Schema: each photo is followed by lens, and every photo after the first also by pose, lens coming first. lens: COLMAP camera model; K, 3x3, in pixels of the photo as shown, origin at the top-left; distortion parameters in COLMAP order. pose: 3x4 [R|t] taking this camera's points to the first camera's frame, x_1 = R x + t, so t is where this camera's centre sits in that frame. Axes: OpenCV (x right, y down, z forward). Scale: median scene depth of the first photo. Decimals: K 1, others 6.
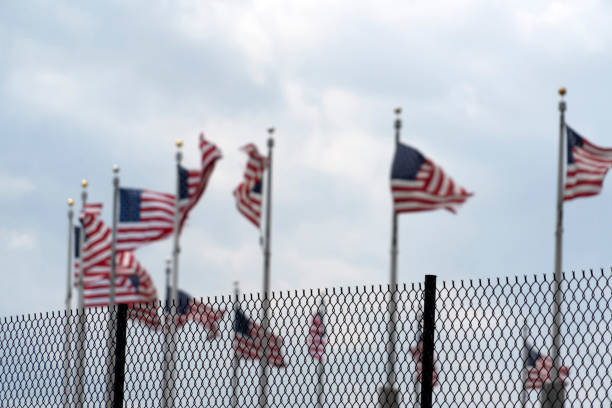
lens RADIAL K [[298.5, 0, 306.8], [0, 298.5, 200.8], [0, 0, 1]] dist [0.029942, -0.004201]
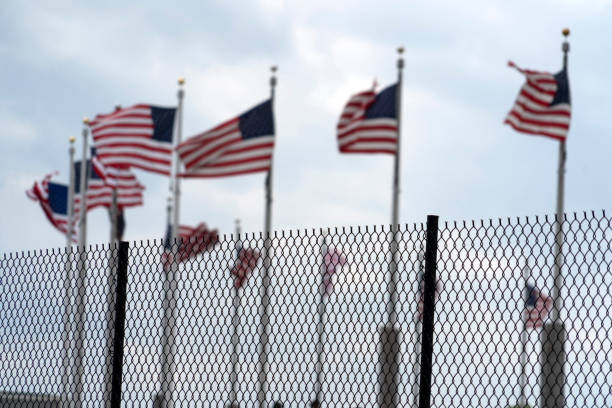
lens RADIAL K [[298.5, 0, 307.7], [0, 298.5, 207.9], [0, 0, 1]] dist [0.029942, -0.004201]
pose [[0.999966, 0.006683, 0.004827, -0.008801], [-0.006655, 0.999962, -0.005633, 0.229326], [-0.004865, 0.005601, 0.999972, 0.003650]]
